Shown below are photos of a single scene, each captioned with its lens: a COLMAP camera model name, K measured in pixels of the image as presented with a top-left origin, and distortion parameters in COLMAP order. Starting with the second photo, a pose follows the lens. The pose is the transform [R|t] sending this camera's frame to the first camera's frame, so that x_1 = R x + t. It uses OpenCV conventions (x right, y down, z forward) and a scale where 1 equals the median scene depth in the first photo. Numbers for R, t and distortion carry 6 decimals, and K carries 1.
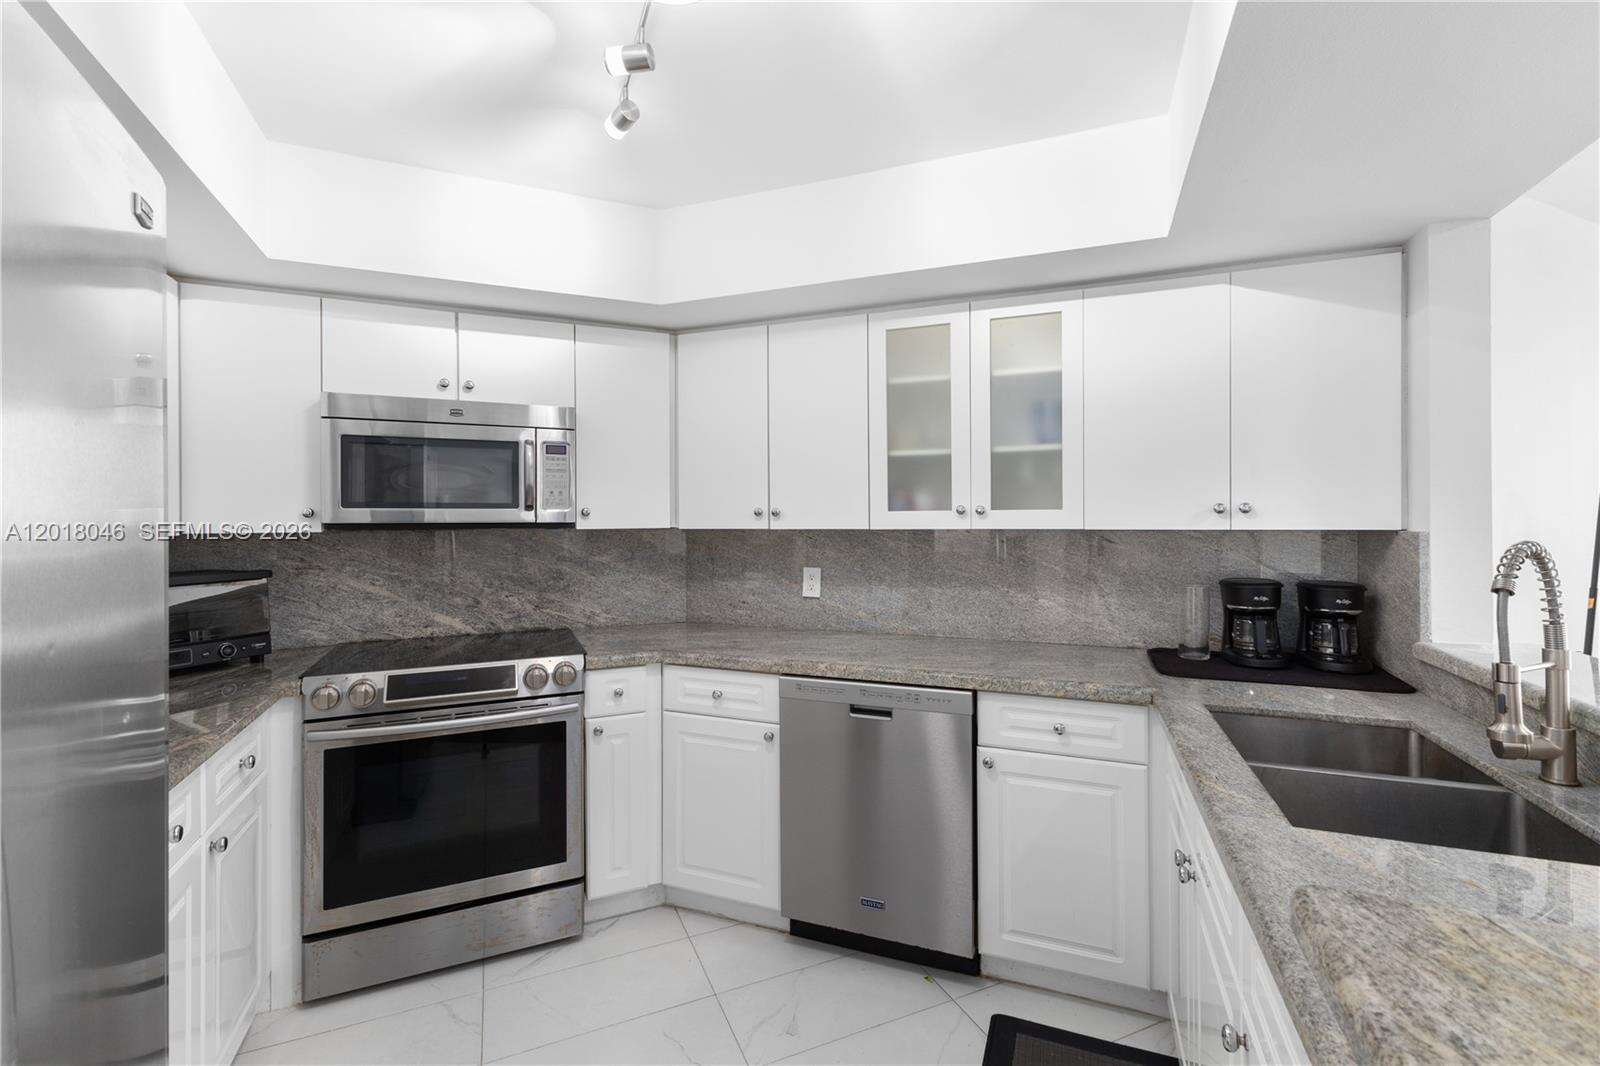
lens RADIAL K [[687.4, 0, 828.9], [0, 687.4, 526.4], [0, 0, 1]] dist [0.016128, -0.004373]
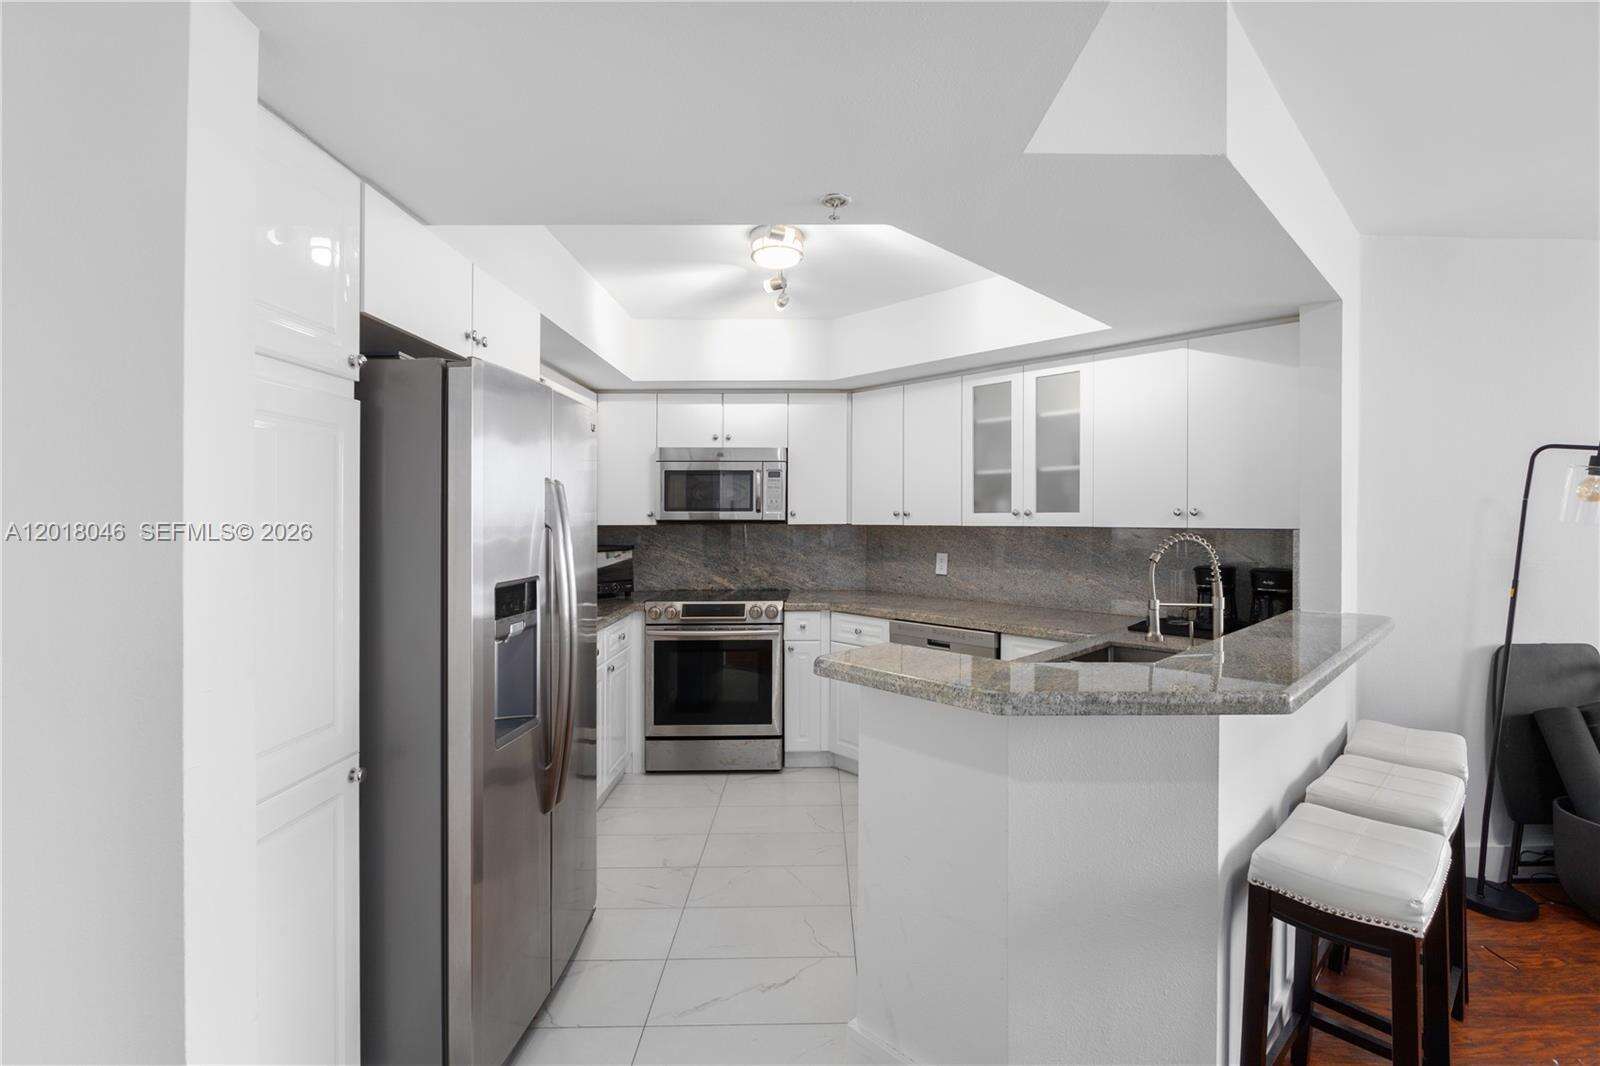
lens RADIAL K [[741.8, 0, 815.5], [0, 741.8, 522.6], [0, 0, 1]] dist [0.011378, -0.000234]
pose [[0.898654, 0.005692, -0.438622, 0.480935], [-0.005829, 0.999982, 0.001035, -0.002510], [0.438620, 0.001626, 0.898671, -0.544963]]
